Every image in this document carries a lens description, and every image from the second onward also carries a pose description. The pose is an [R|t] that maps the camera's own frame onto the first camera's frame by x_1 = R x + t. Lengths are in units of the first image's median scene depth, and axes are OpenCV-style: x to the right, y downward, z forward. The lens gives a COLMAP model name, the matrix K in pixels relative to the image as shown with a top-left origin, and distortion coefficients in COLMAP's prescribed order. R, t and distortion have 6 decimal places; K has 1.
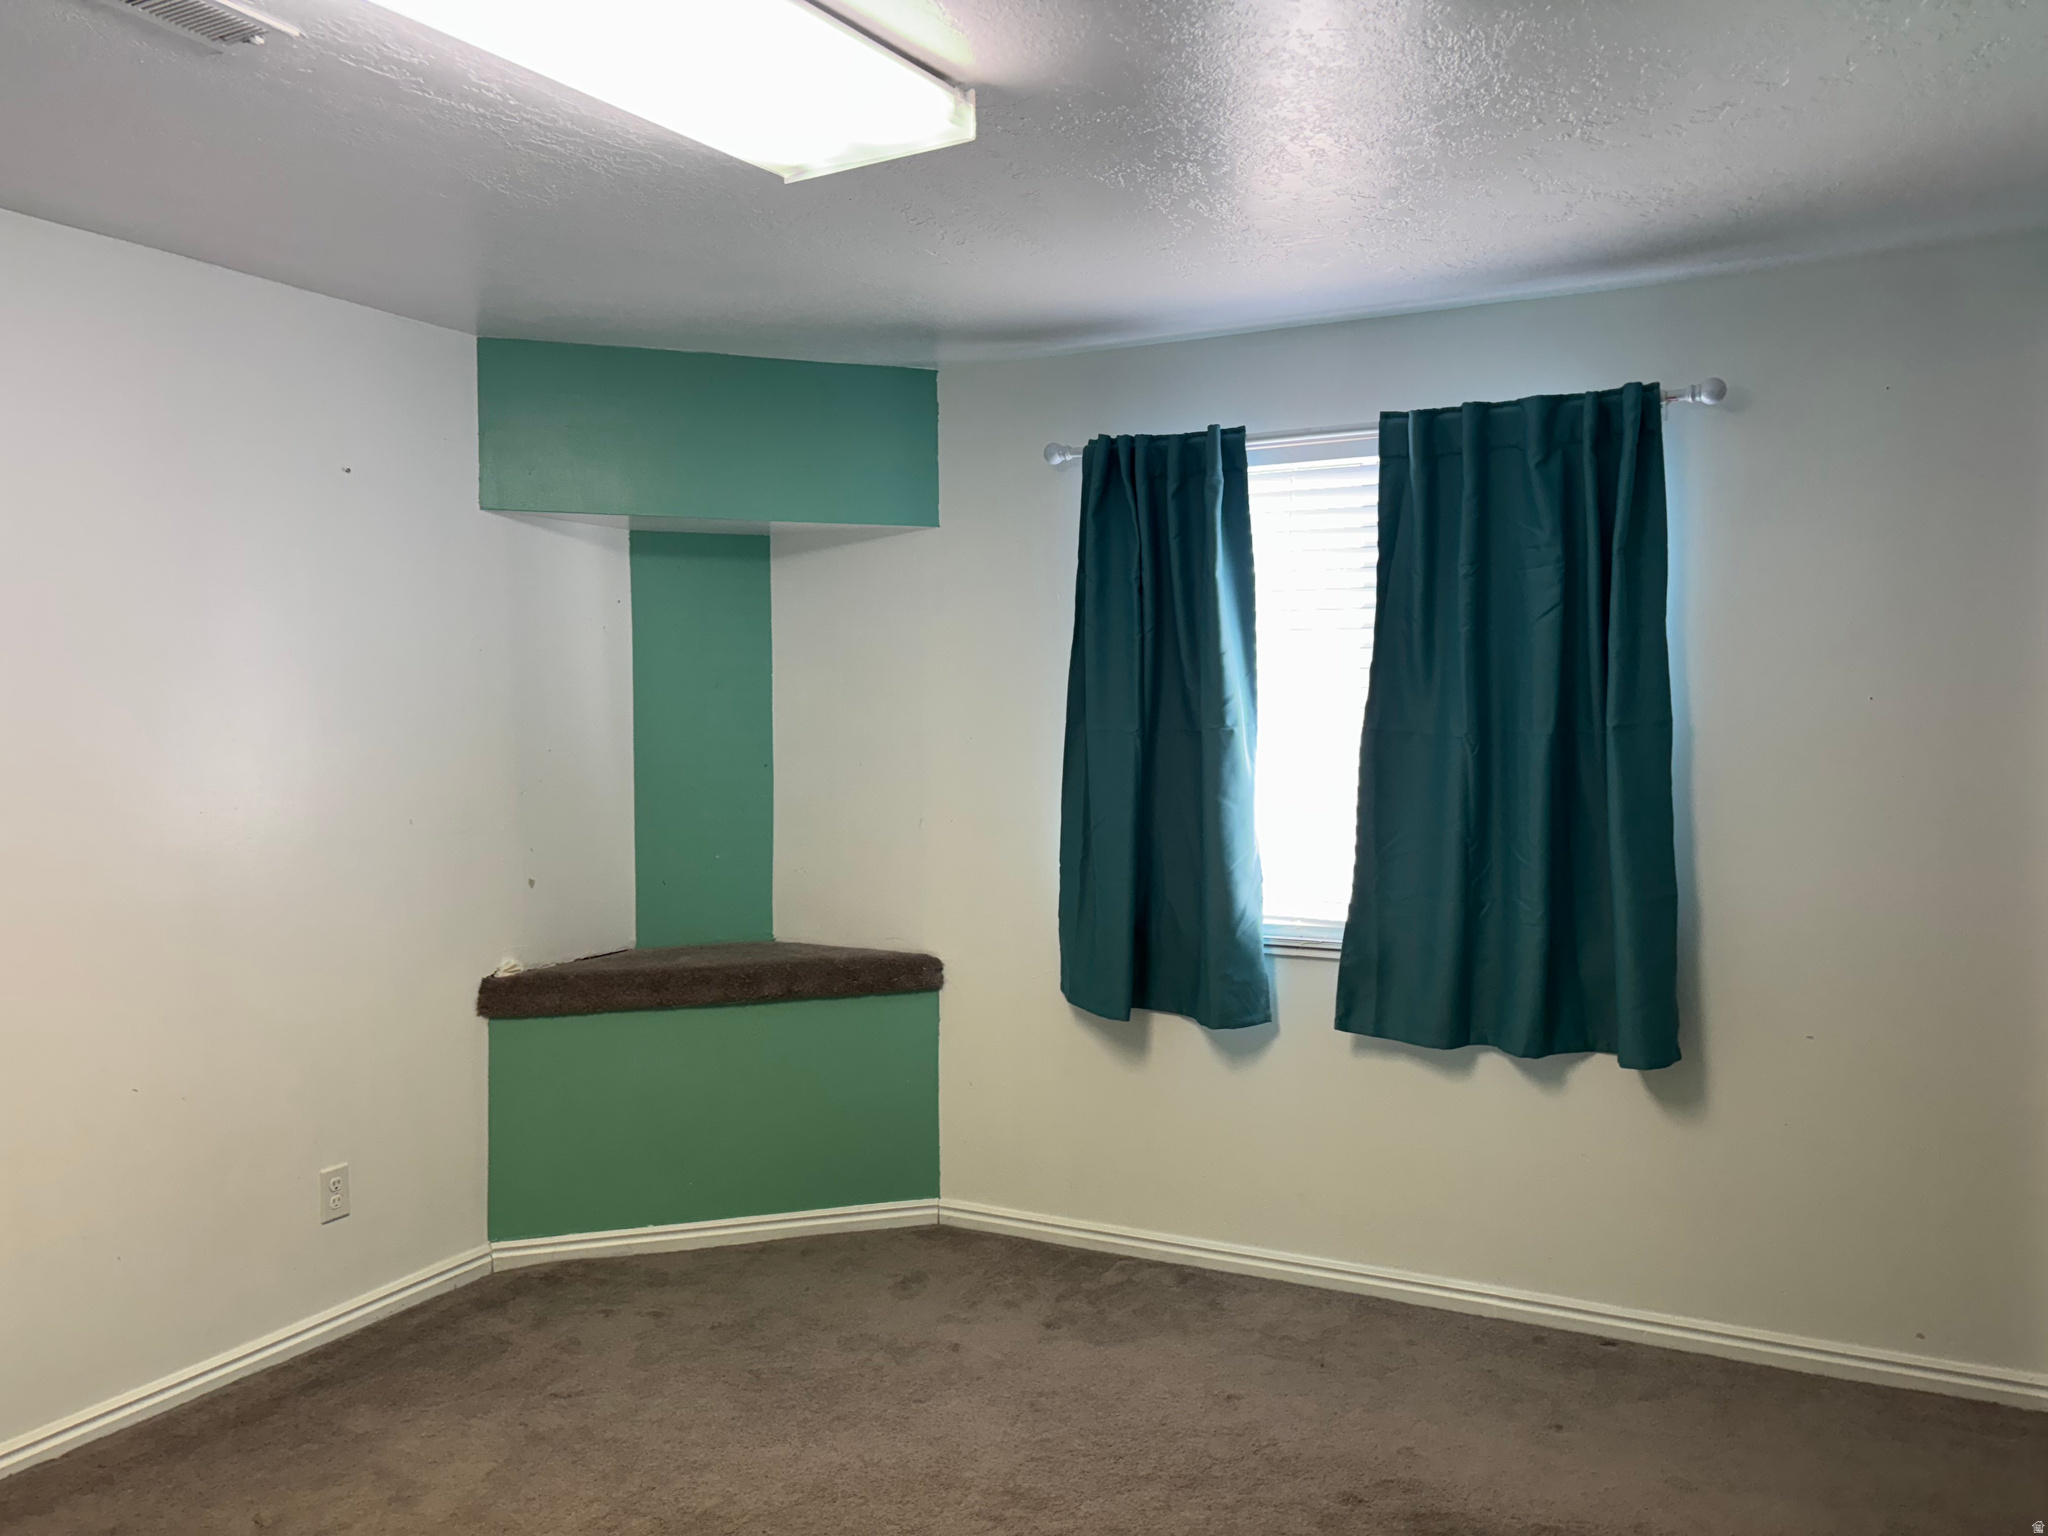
lens RADIAL K [[1482.1, 0, 1024.8], [0, 1482.1, 777.2], [0, 0, 1]] dist [0.018850, -0.001144]
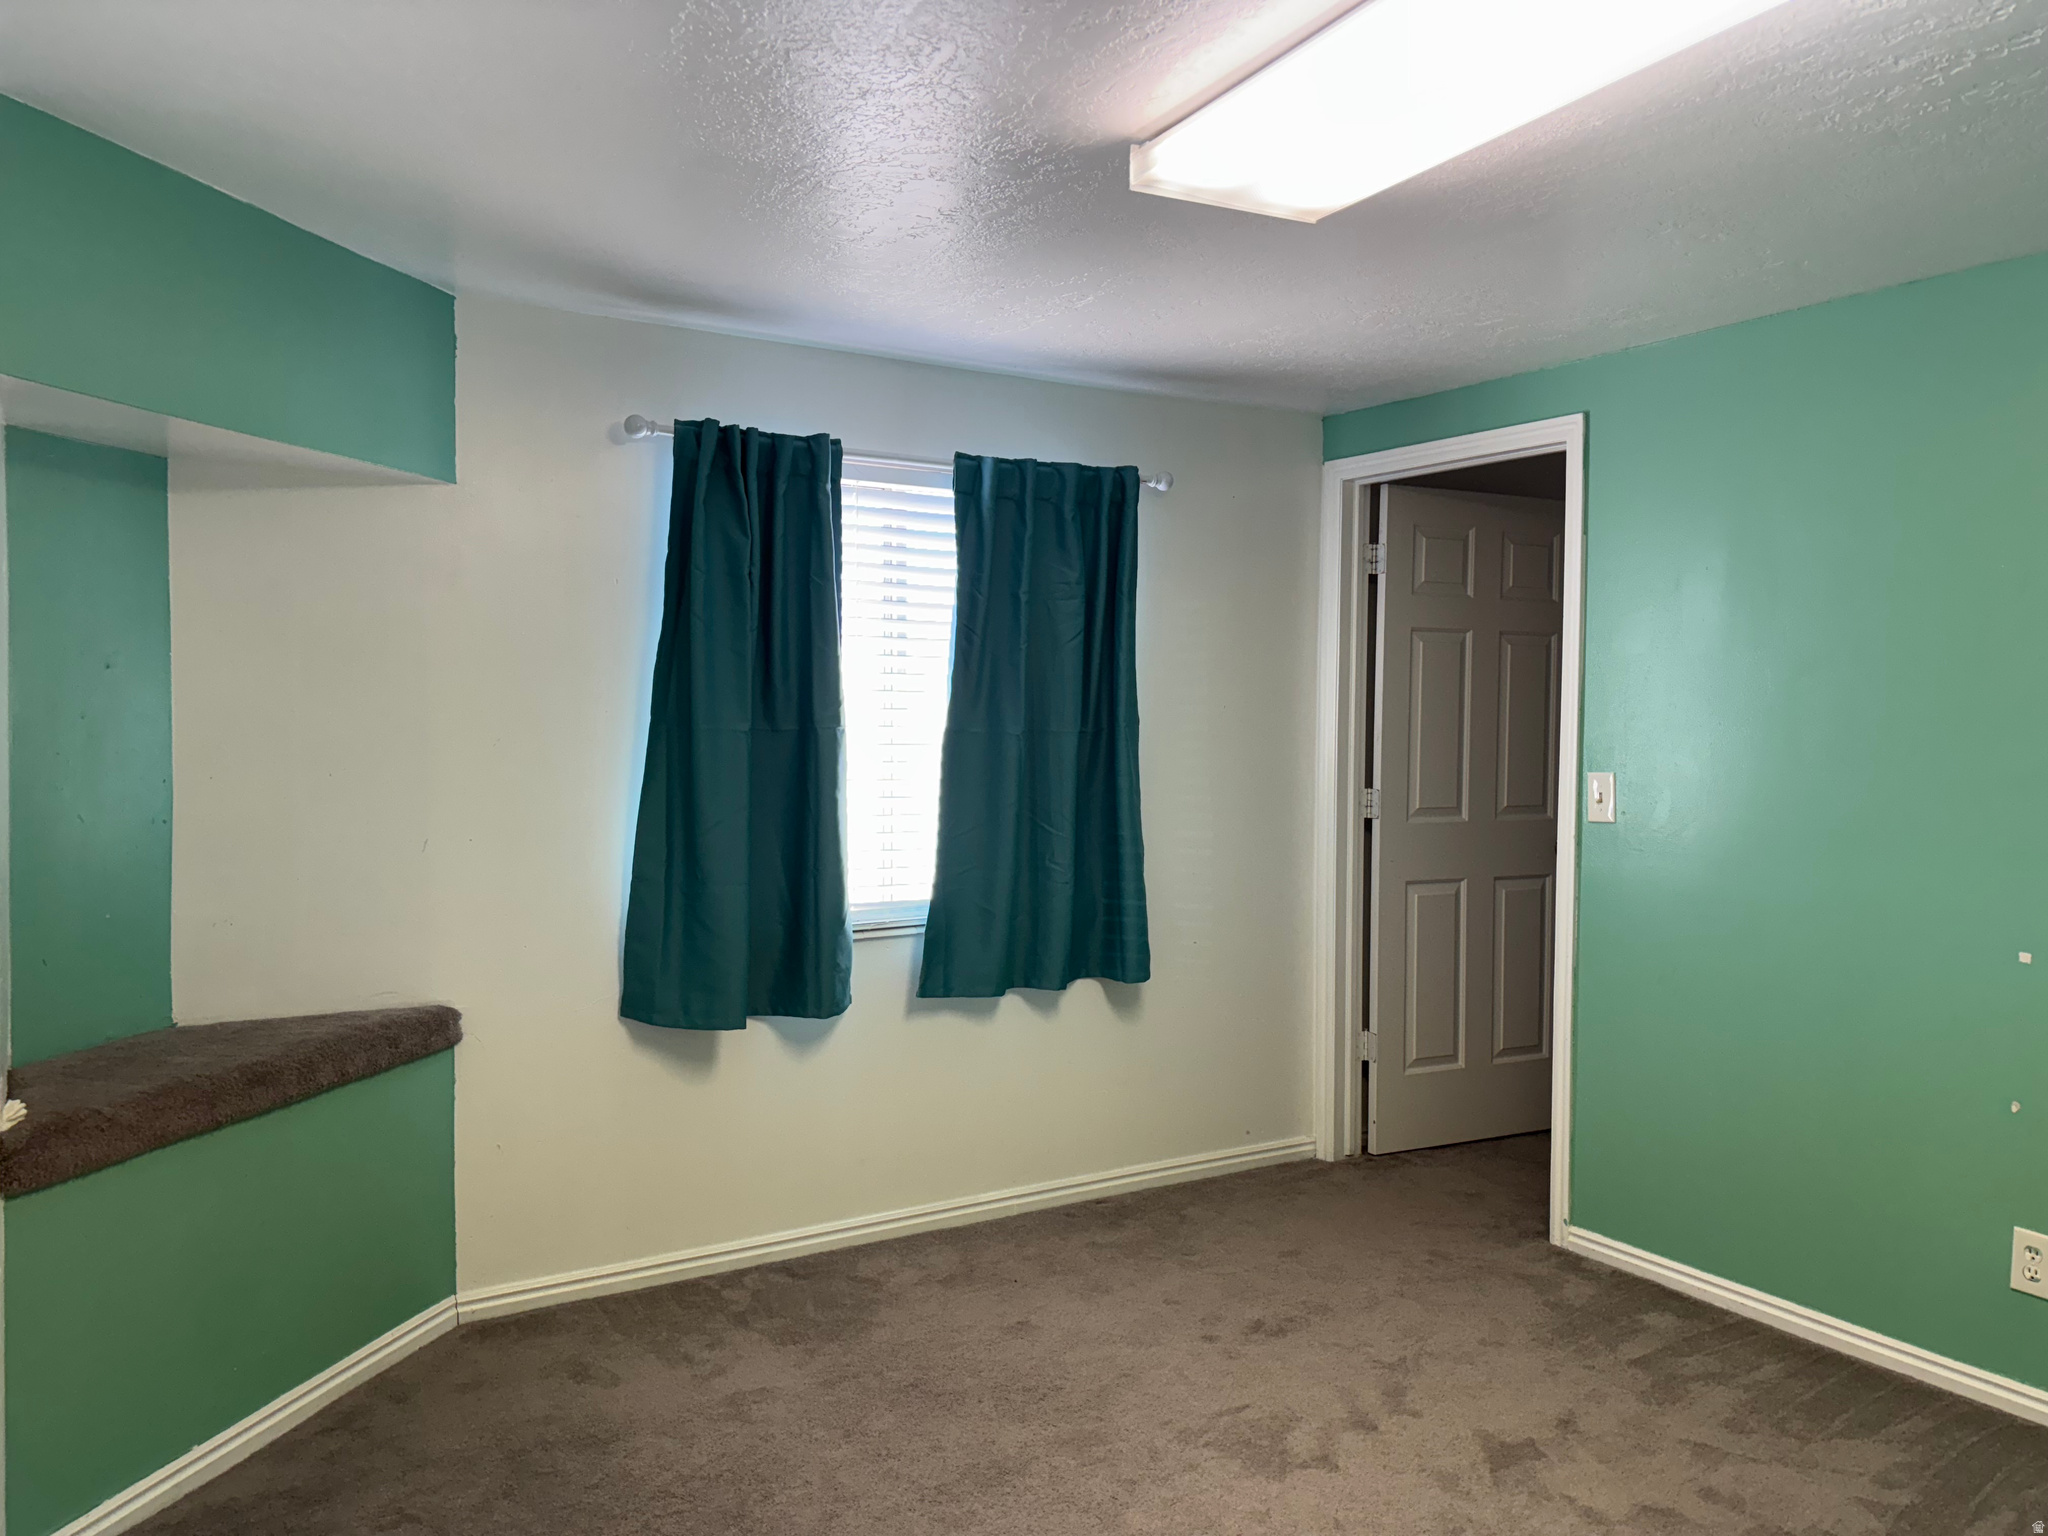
lens RADIAL K [[1523.3, 0, 1010.1], [0, 1523.3, 783.3], [0, 0, 1]] dist [0.087768, -0.089780]
pose [[0.547285, -0.032681, 0.836308, -0.706952], [0.027404, 0.999401, 0.021120, -0.013495], [-0.836498, 0.011360, 0.547853, 0.311081]]
